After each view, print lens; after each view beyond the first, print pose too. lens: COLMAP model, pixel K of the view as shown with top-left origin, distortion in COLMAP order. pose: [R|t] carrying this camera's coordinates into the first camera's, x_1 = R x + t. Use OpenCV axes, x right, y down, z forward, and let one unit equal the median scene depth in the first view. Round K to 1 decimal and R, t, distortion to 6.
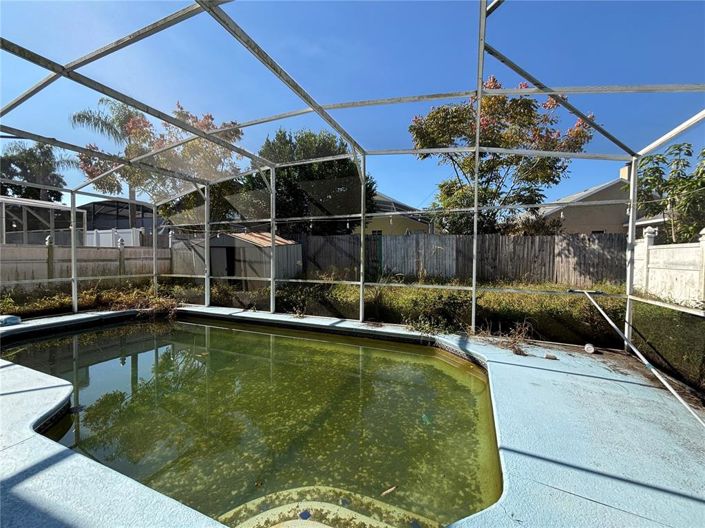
lens RADIAL K [[287.0, 0, 352.5], [0, 287.0, 264.0], [0, 0, 1]] dist [0.000188, -0.000041]
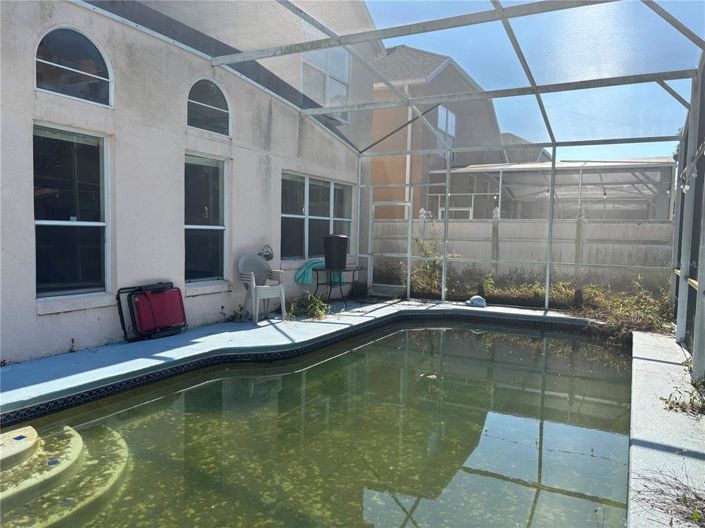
lens RADIAL K [[541.3, 0, 352.5], [0, 541.3, 264.0], [0, 0, 1]] dist [0.053078, -0.001826]
pose [[-0.170904, 0.039519, -0.984495, 0.596816], [-0.044984, 0.997840, 0.047864, 0.009742], [0.984260, 0.052467, -0.168757, 0.879289]]
